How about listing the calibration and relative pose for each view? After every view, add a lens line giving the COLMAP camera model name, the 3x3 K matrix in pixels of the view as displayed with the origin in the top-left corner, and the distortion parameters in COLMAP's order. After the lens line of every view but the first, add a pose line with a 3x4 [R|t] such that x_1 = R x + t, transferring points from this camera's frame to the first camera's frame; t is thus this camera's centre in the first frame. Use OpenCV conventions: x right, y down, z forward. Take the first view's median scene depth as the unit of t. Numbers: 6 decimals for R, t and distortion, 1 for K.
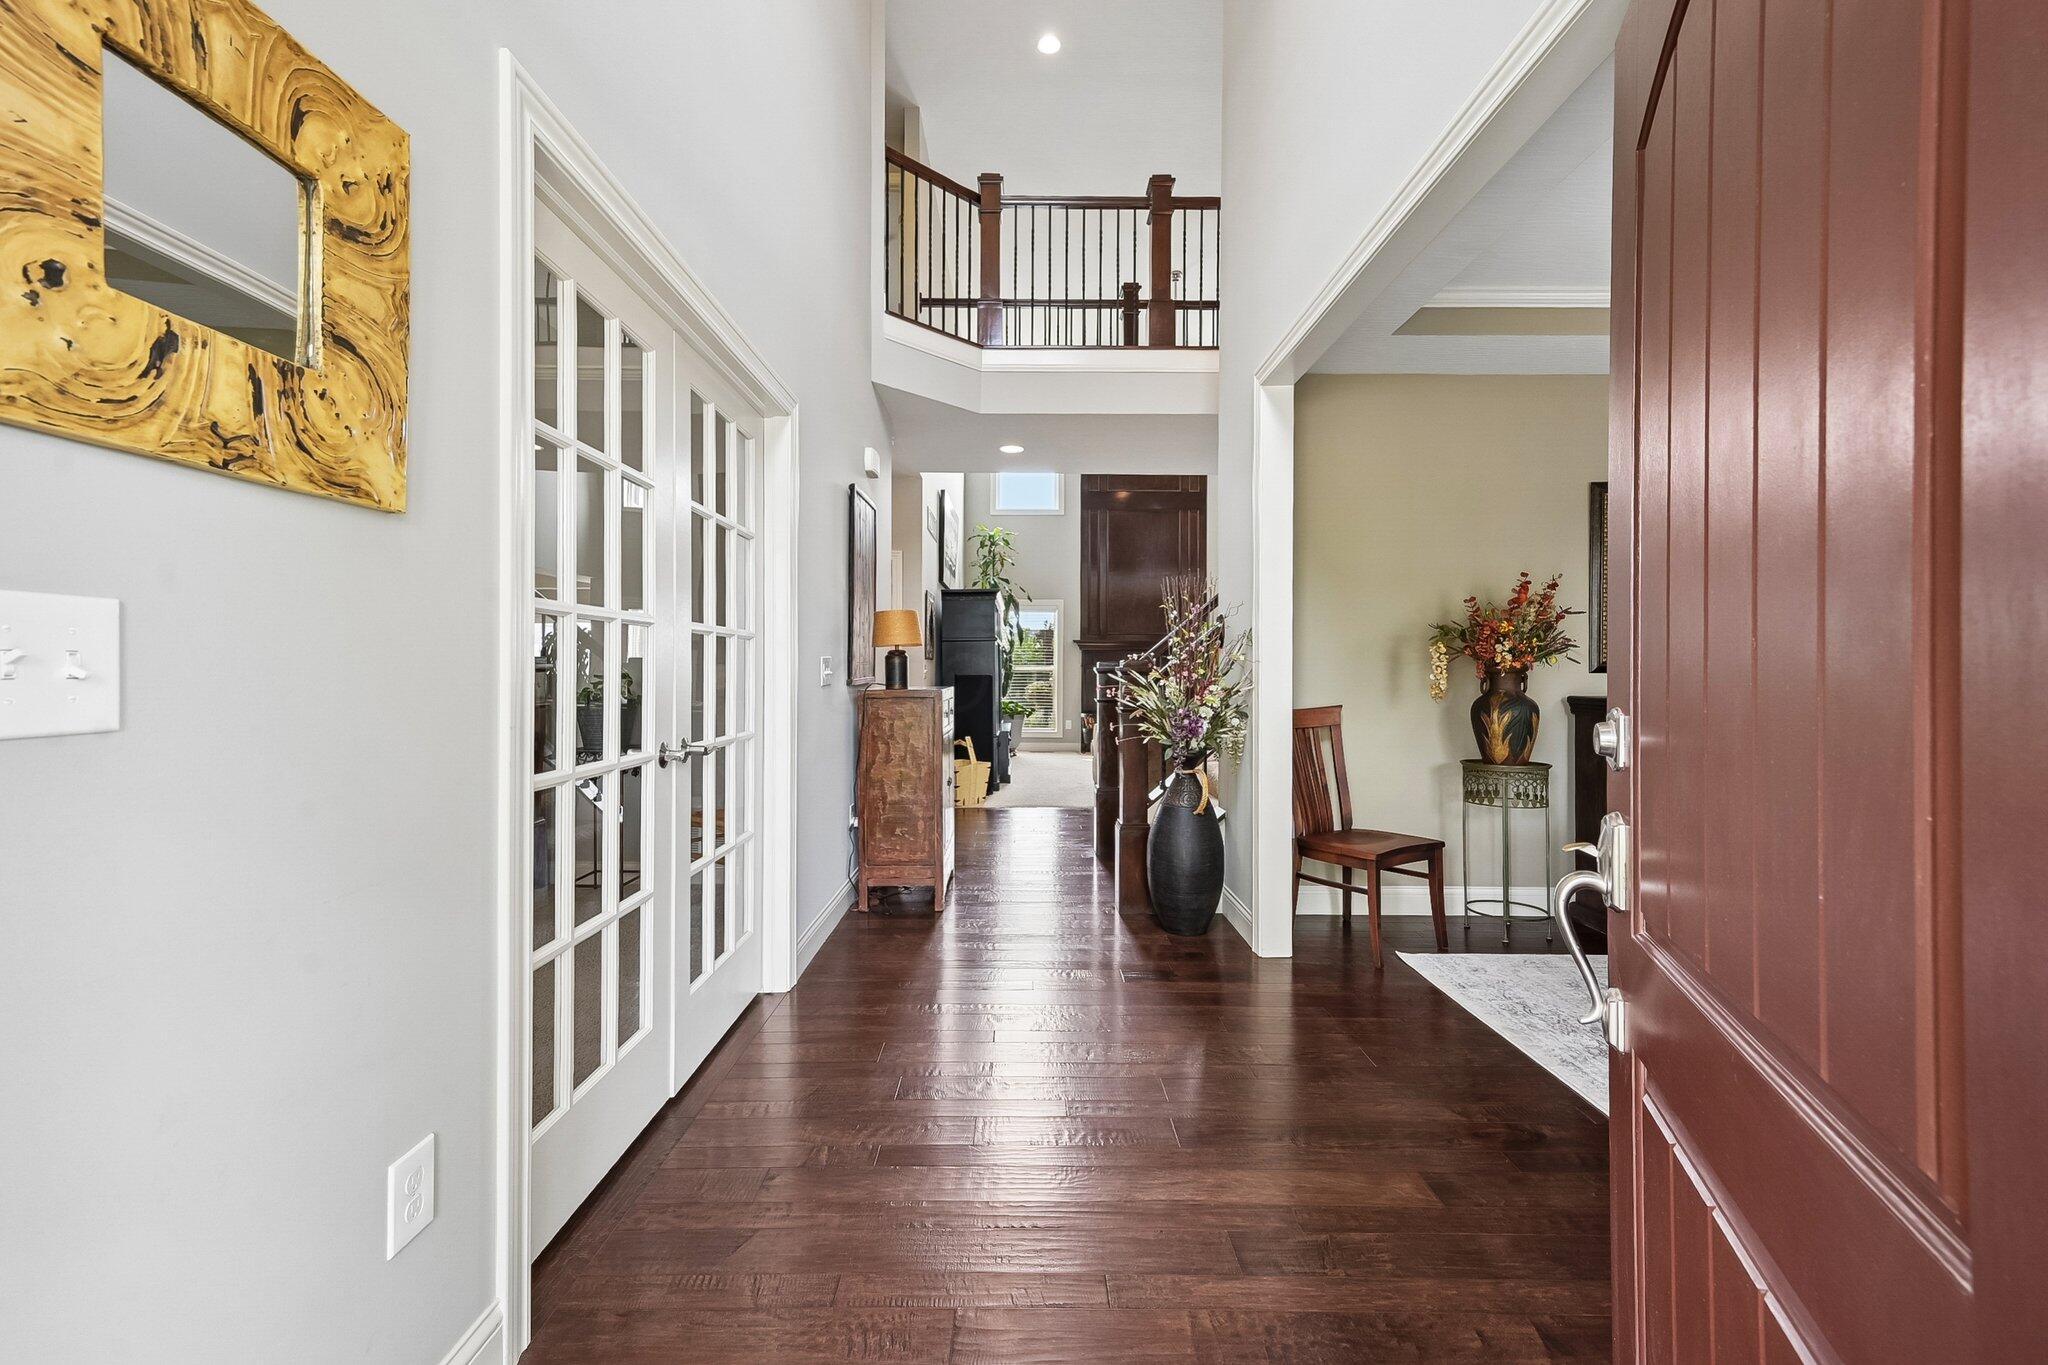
lens RADIAL K [[739.3, 0, 1028.1], [0, 739.3, 638.7], [0, 0, 1]] dist [-0.000528, -0.000012]
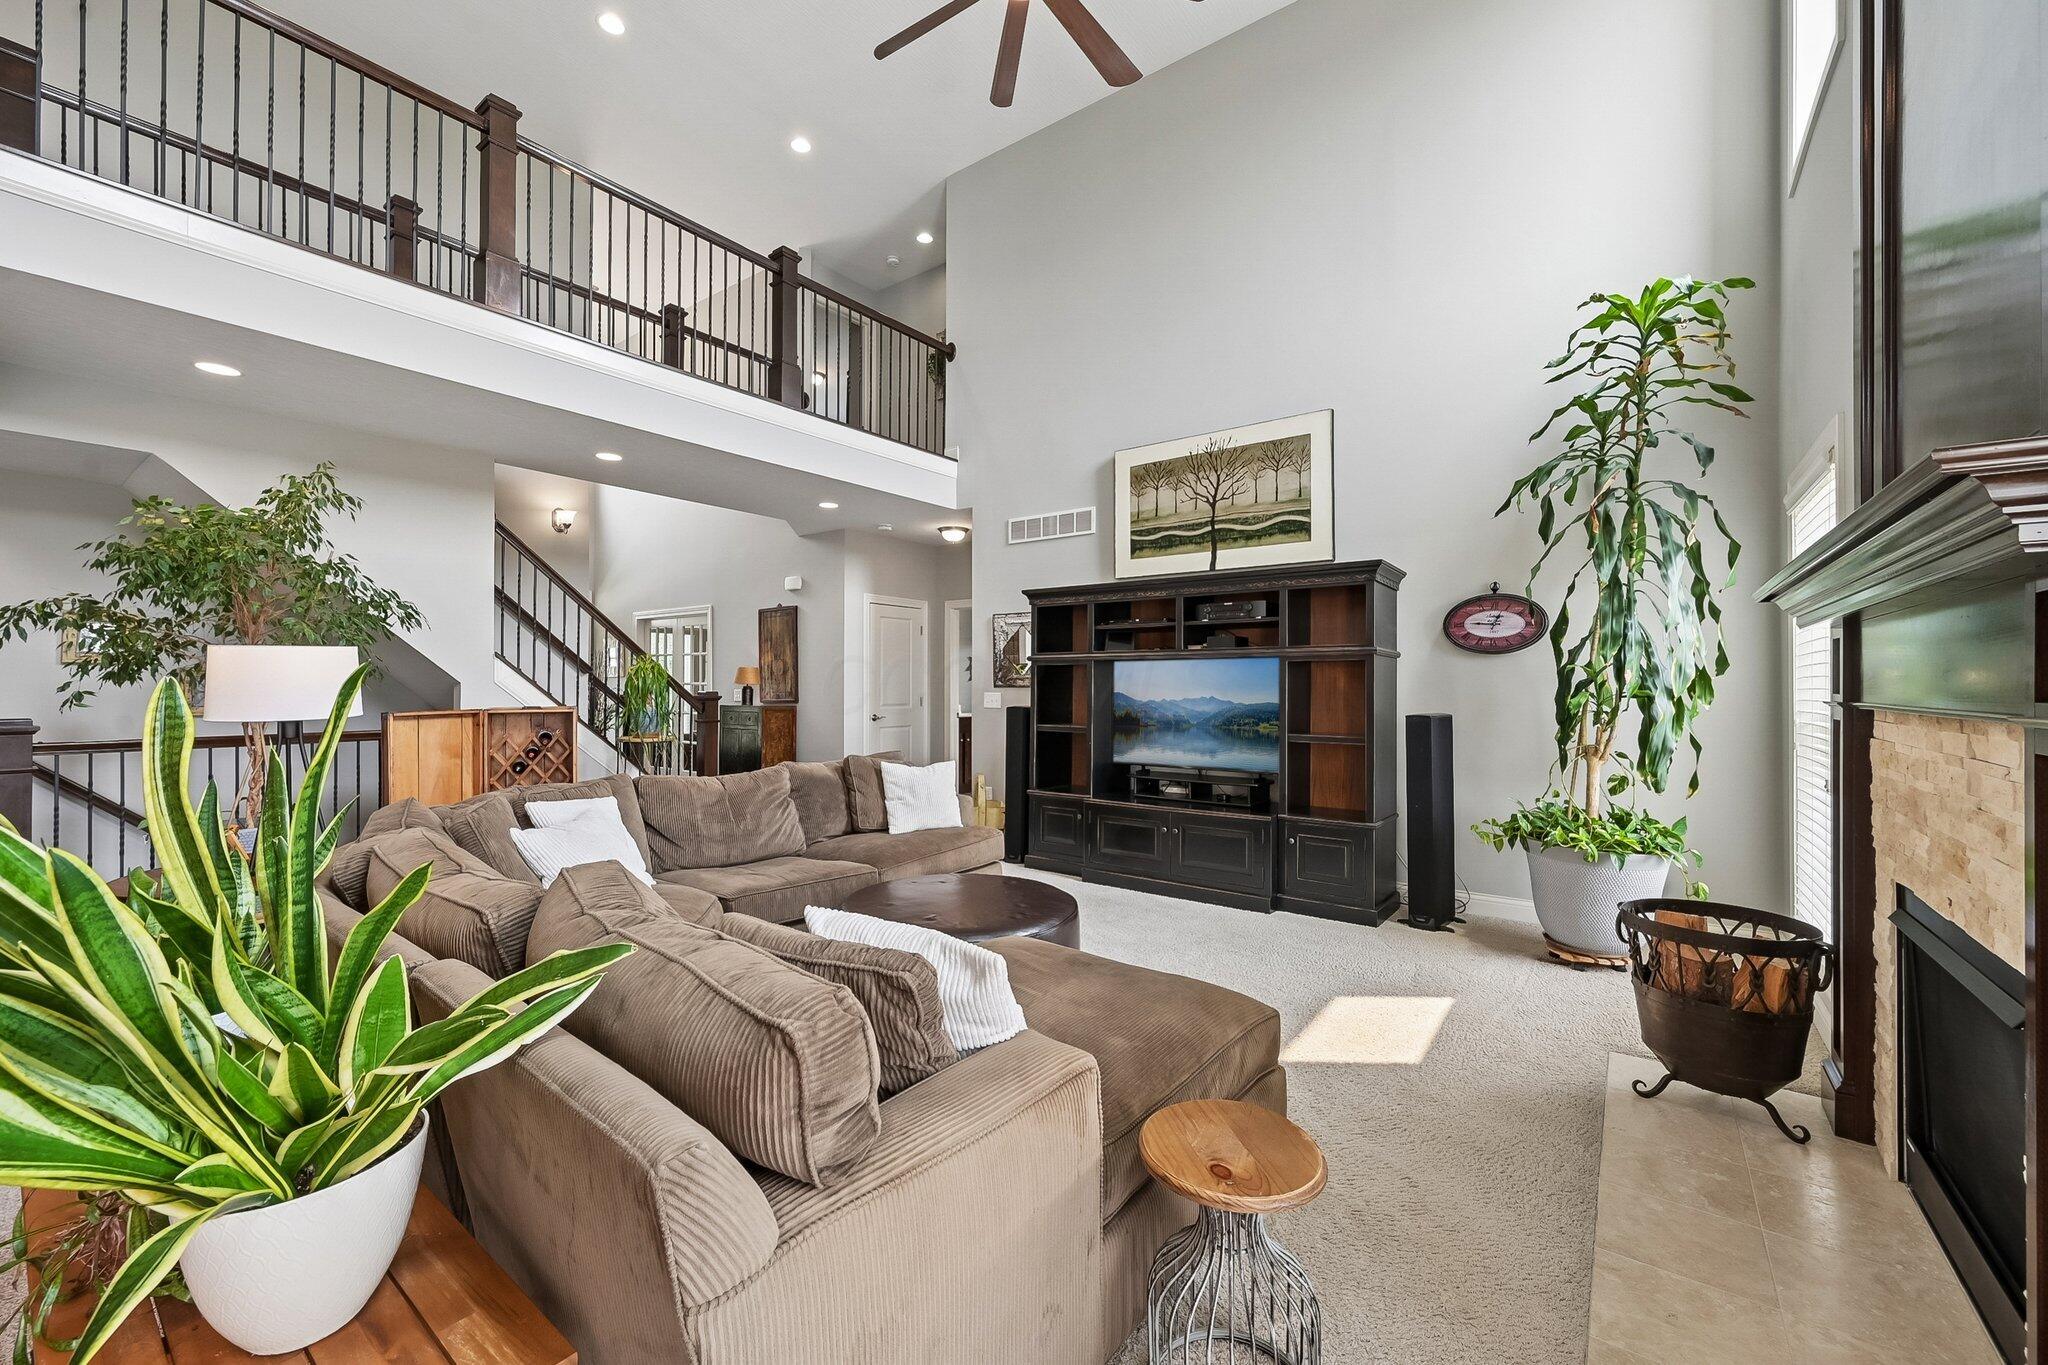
lens RADIAL K [[828.3, 0, 1024.0], [0, 828.3, 682.5], [0, 0, 1]] dist [-0.000642, -0.000148]
pose [[0.615926, -0.008870, 0.787754, -0.409991], [0.000520, 0.999941, 0.010853, -0.001279], [-0.787804, -0.006275, 0.615894, -0.017113]]
